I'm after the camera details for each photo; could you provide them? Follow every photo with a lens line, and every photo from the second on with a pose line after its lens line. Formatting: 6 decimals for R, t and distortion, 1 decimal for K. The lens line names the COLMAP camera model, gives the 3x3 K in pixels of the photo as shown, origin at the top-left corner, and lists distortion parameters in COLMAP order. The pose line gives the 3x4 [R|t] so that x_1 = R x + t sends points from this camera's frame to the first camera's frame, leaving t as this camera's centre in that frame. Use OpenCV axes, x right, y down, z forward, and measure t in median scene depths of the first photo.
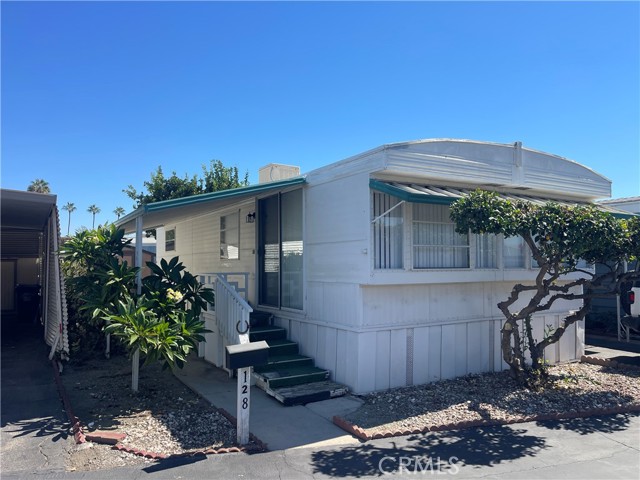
lens RADIAL K [[482.2, 0, 322.4], [0, 482.2, 244.2], [0, 0, 1]] dist [0.041409, -0.014627]
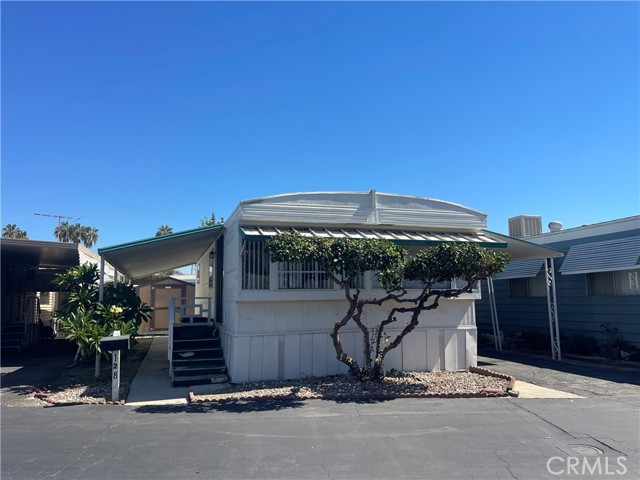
lens RADIAL K [[482.2, 0, 317.5], [0, 482.2, 238.8], [0, 0, 1]] dist [0.041409, -0.014627]
pose [[0.972575, -0.038371, -0.229402, 0.590815], [0.019172, 0.996167, -0.085343, 0.027010], [0.231797, 0.078604, 0.969583, -0.278399]]
